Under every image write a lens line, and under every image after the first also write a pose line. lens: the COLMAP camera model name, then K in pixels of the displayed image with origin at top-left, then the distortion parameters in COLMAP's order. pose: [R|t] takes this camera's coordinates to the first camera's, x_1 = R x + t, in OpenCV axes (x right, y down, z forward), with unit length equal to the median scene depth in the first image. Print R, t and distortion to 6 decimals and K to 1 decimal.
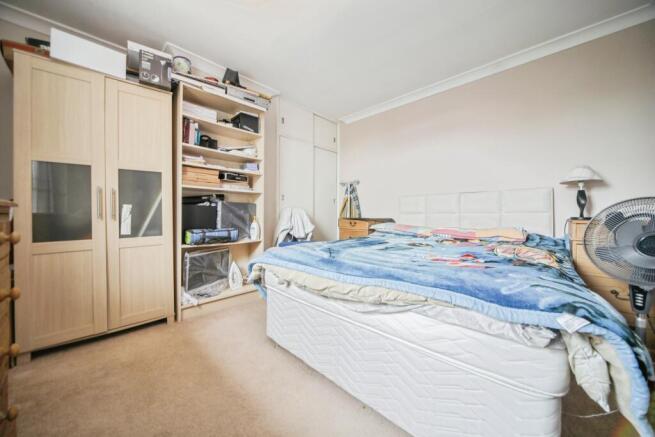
lens RADIAL K [[234.4, 0, 329.0], [0, 234.4, 214.6], [0, 0, 1]] dist [0.001282, 0.000051]
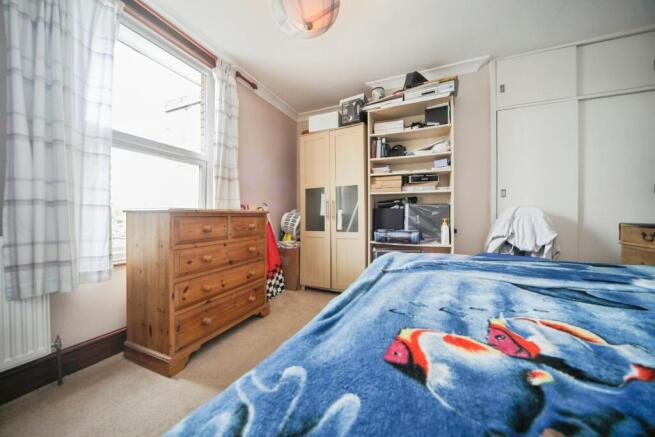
lens RADIAL K [[234.4, 0, 328.2], [0, 234.4, 219.5], [0, 0, 1]] dist [0.001282, 0.000051]
pose [[0.362197, 0.014811, -0.931984, 0.409621], [0.003043, 0.999850, 0.017072, -0.006205], [0.932097, -0.009020, 0.362098, 0.301143]]
